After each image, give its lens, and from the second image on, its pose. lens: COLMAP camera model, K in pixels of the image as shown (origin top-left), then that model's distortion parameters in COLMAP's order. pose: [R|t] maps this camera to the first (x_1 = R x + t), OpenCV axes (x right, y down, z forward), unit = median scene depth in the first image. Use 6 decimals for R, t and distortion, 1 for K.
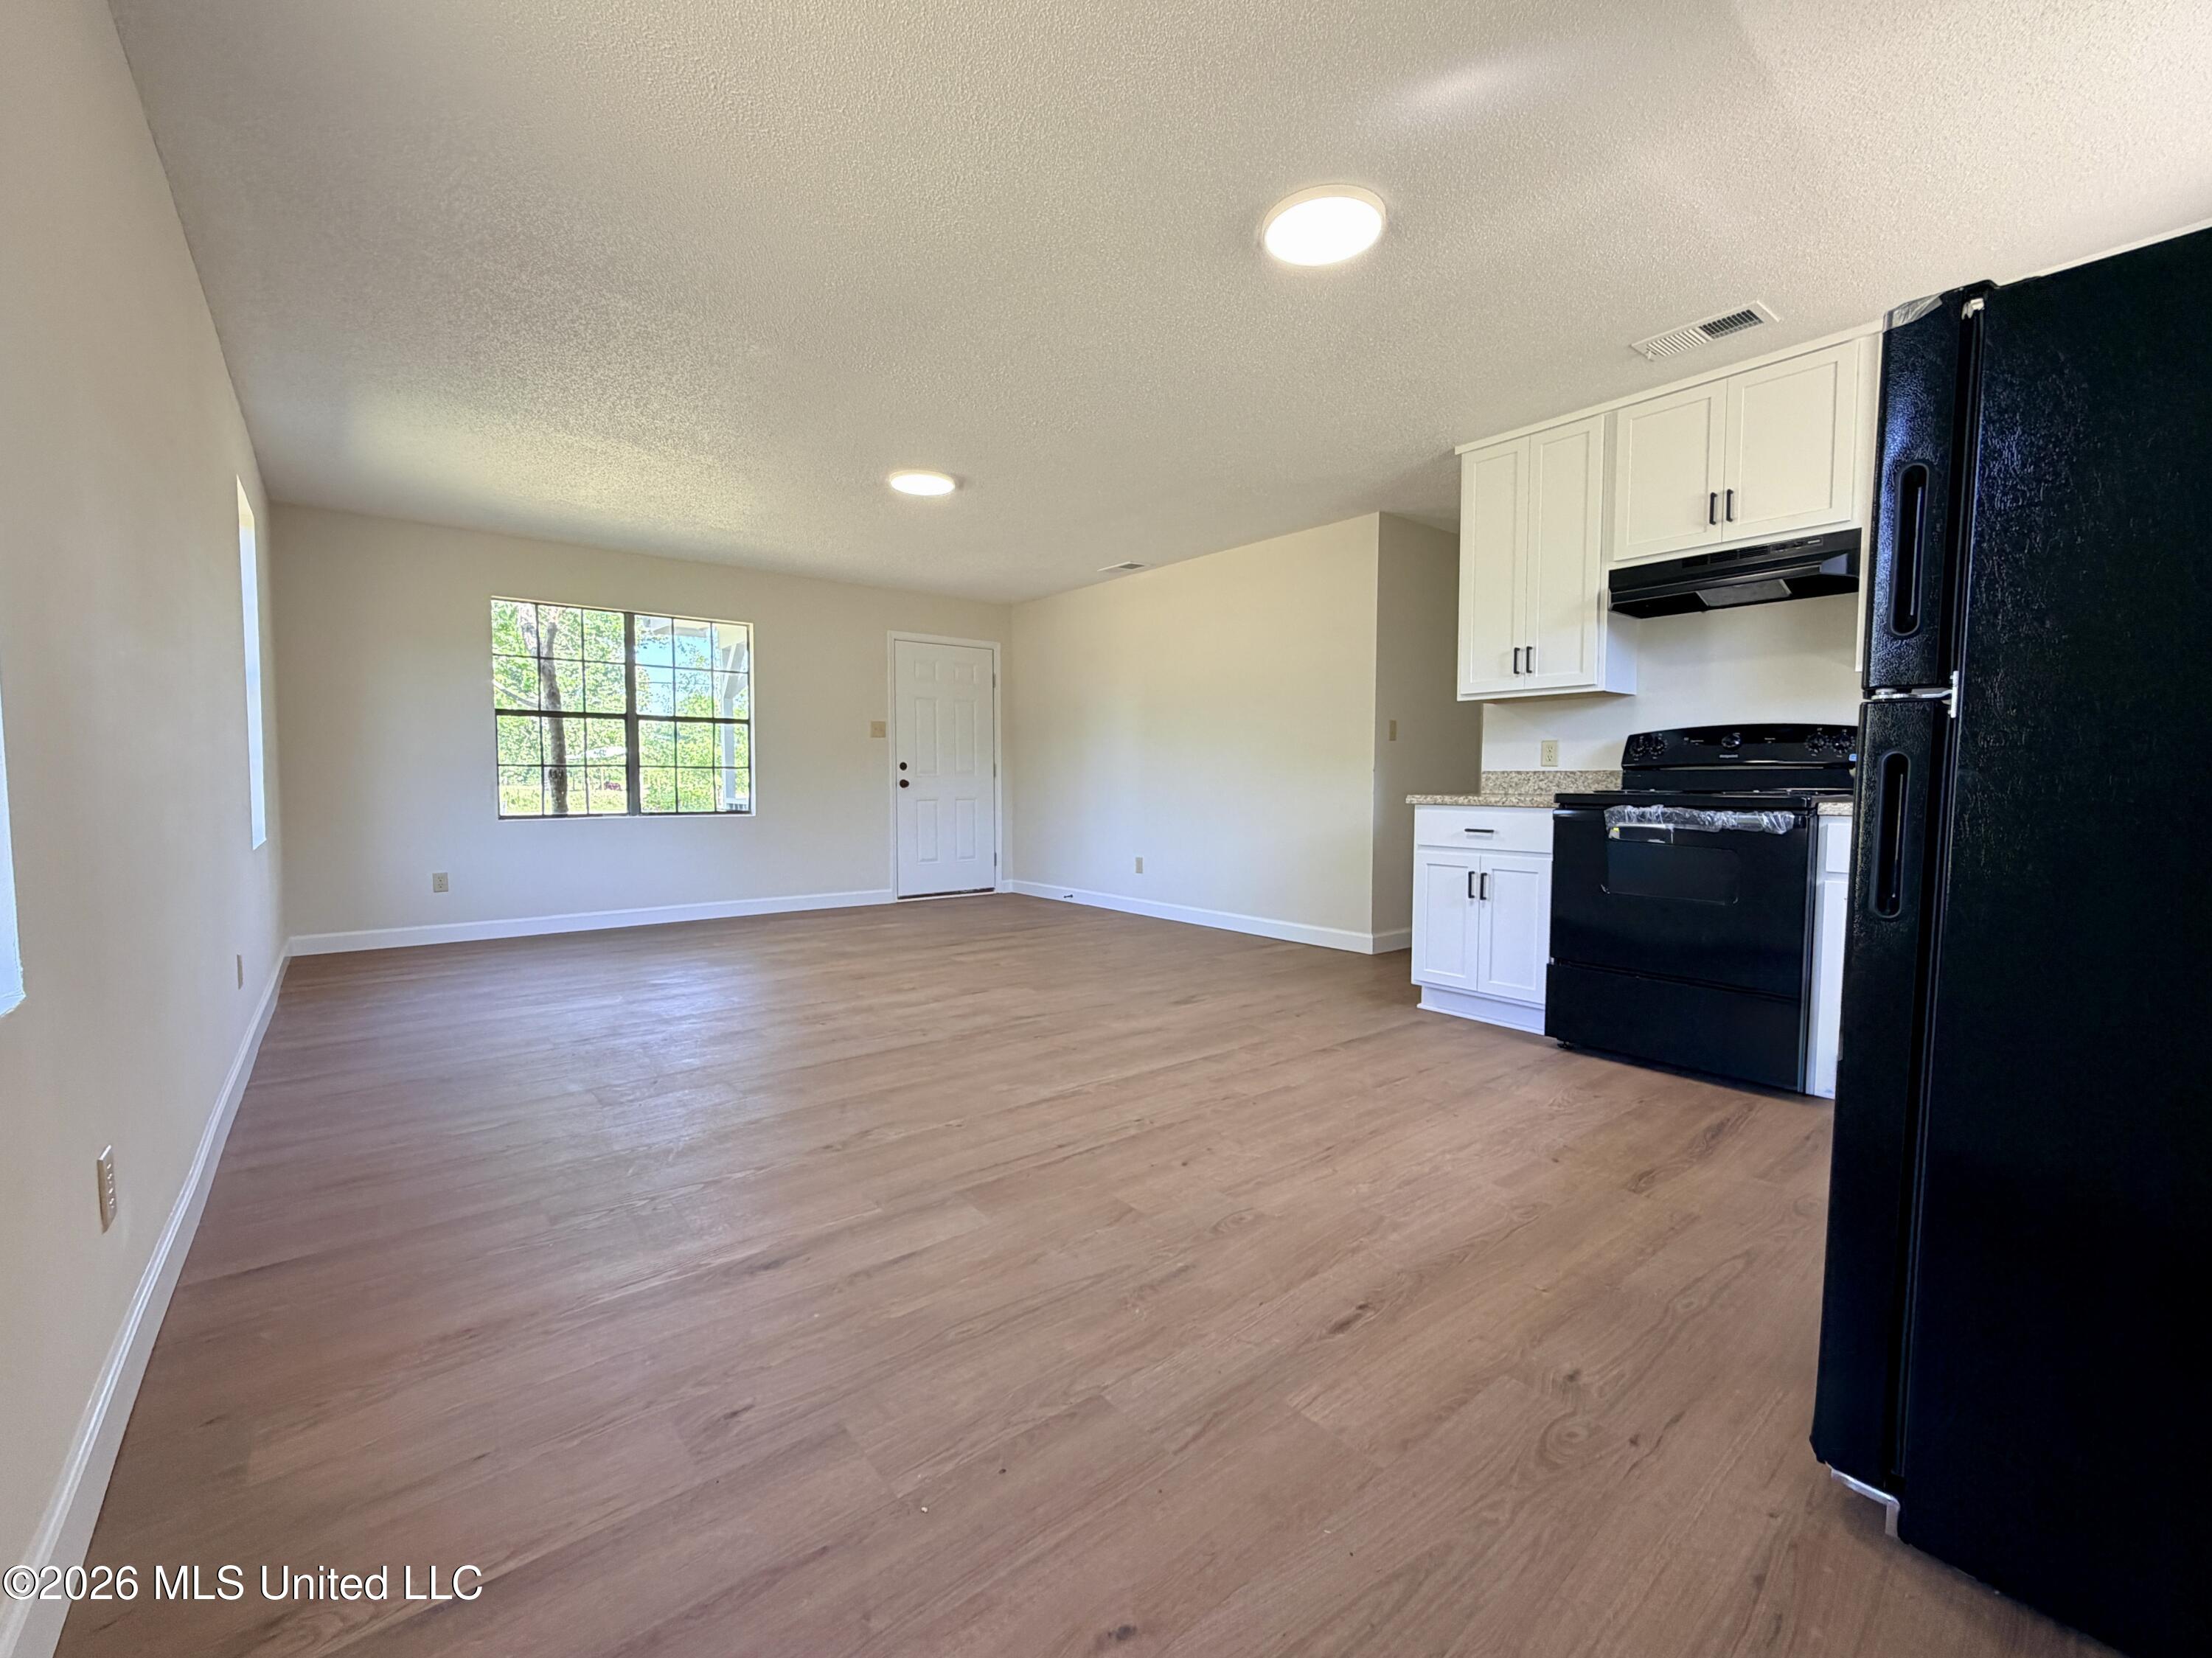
lens RADIAL K [[893.4, 0, 1083.4], [0, 893.4, 841.1], [0, 0, 1]] dist [0.001756, -0.000221]
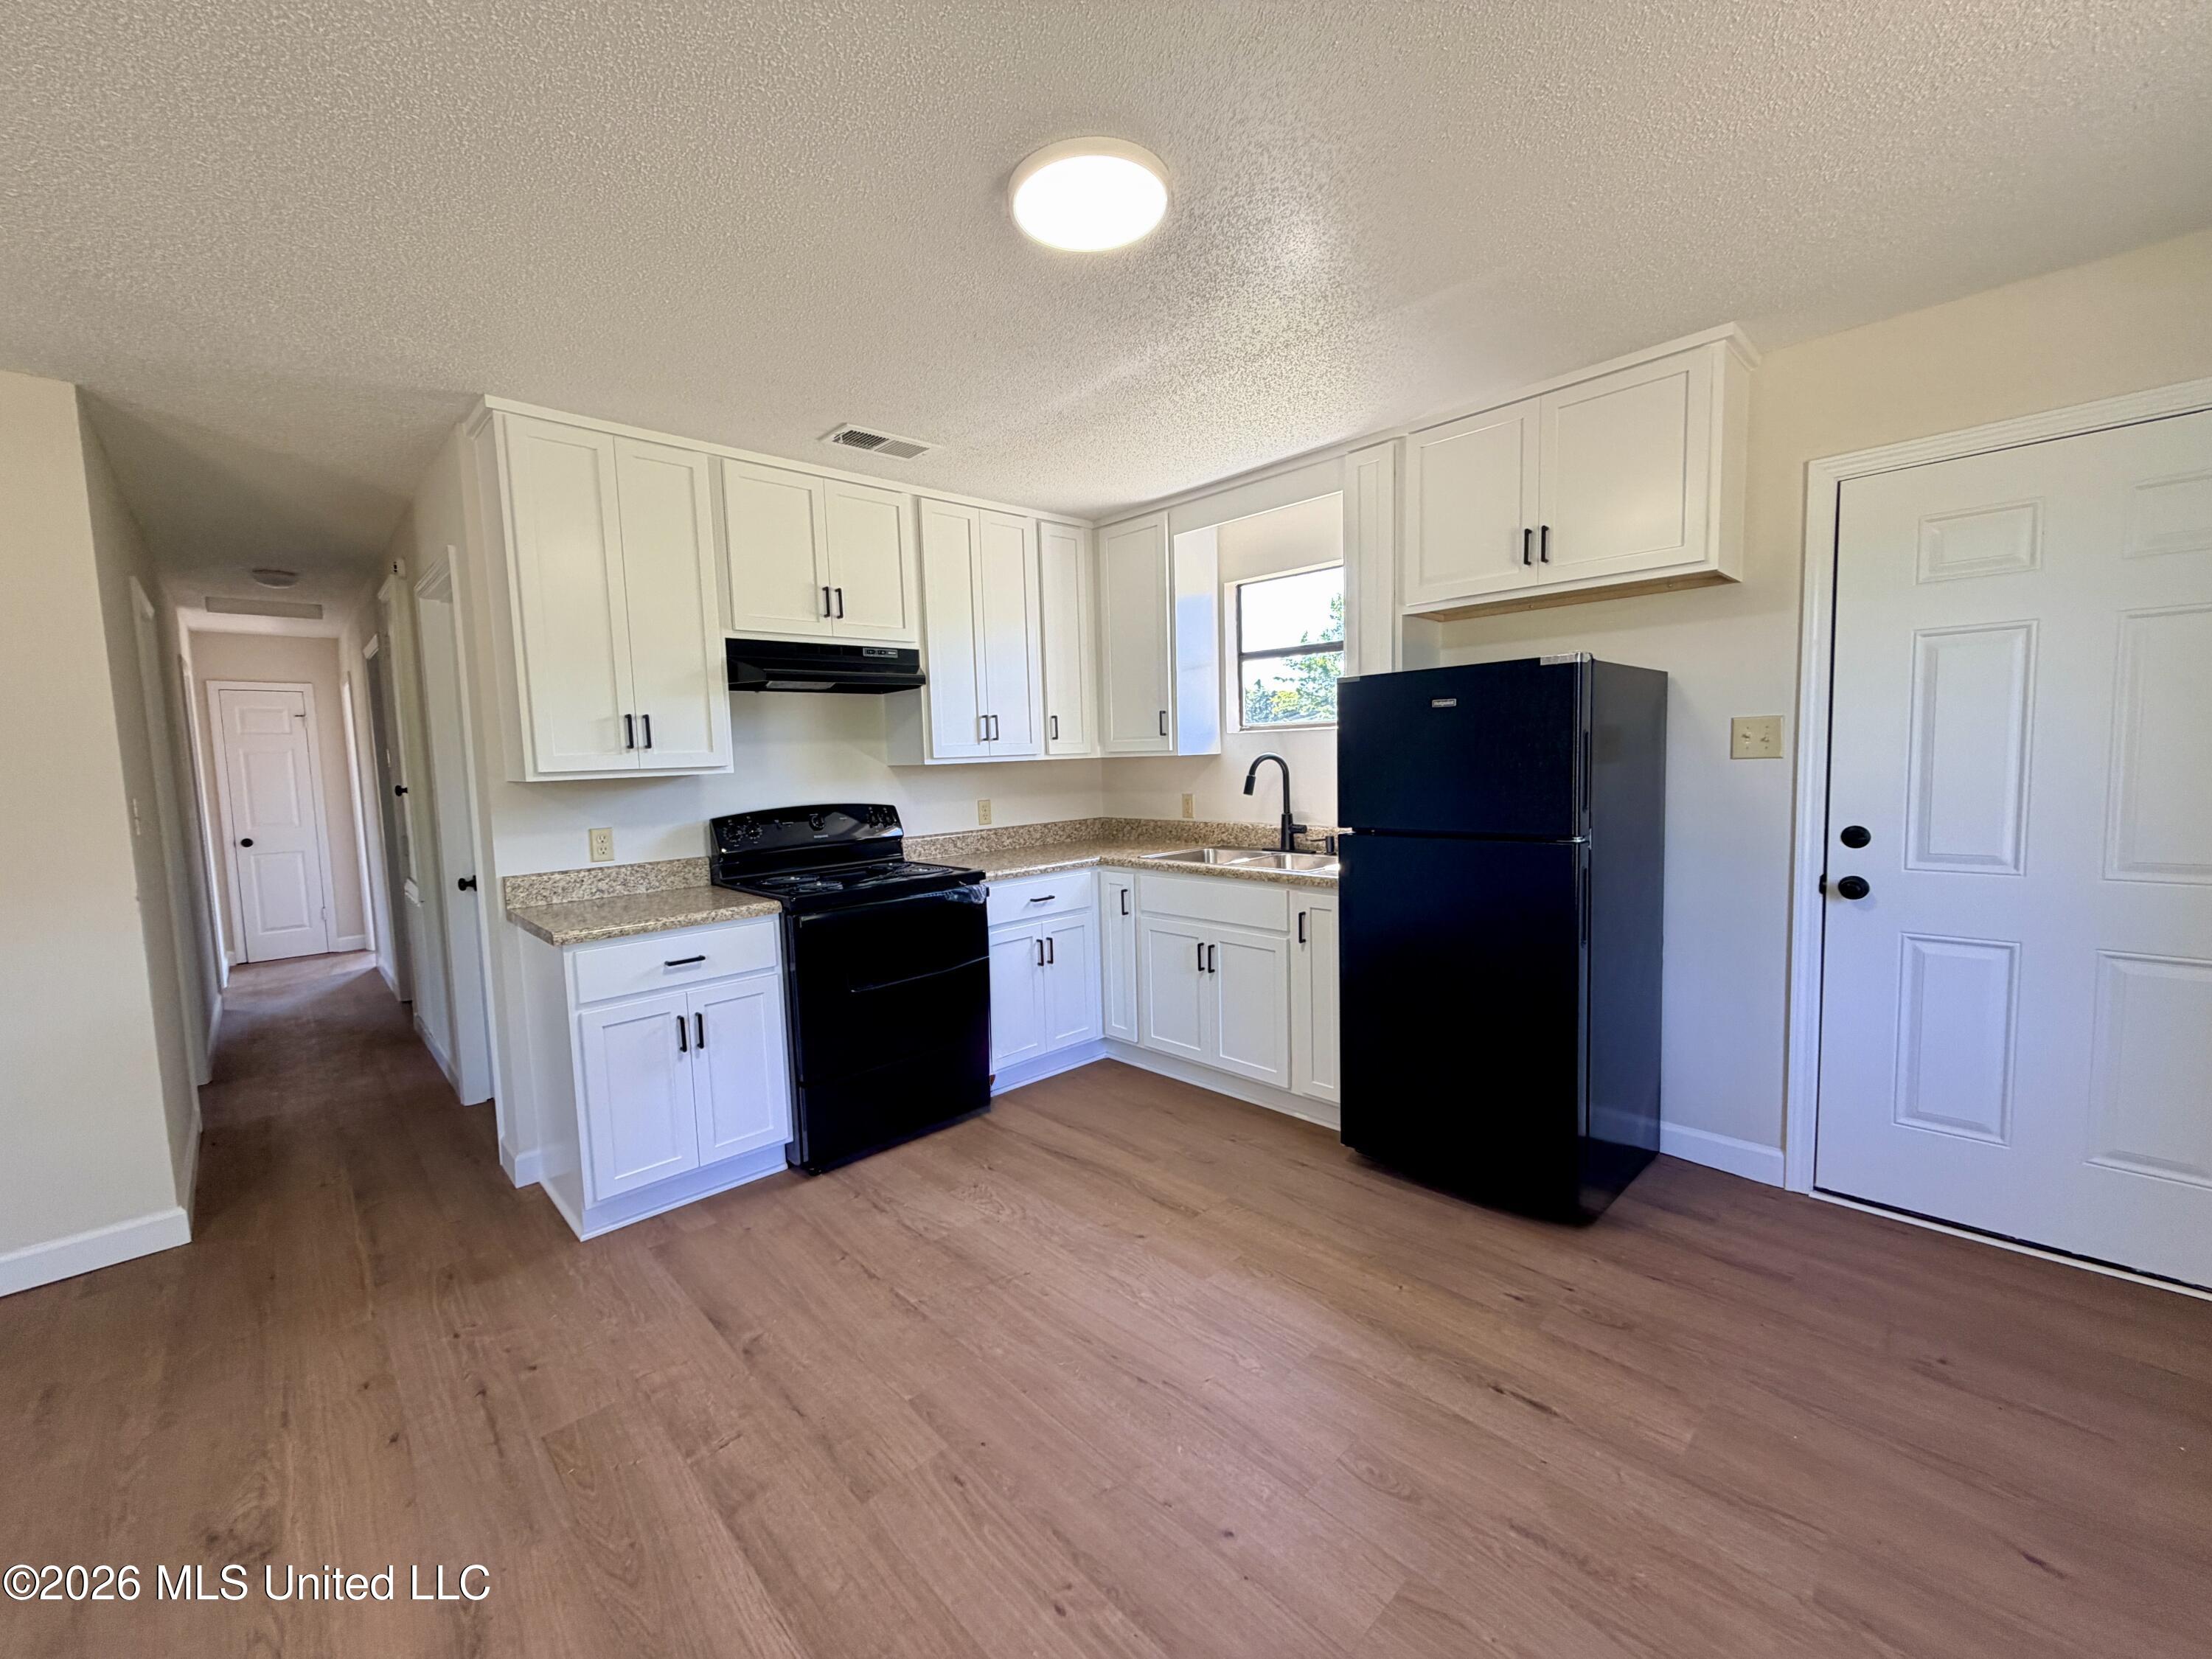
lens RADIAL K [[893.5, 0, 1096.3], [0, 893.5, 827.5], [0, 0, 1]] dist [0.001756, -0.000221]
pose [[-0.091099, -0.080567, 0.992577, -0.390460], [0.103764, 0.990528, 0.089924, -0.183982], [-0.990421, 0.111186, -0.081877, 0.848591]]
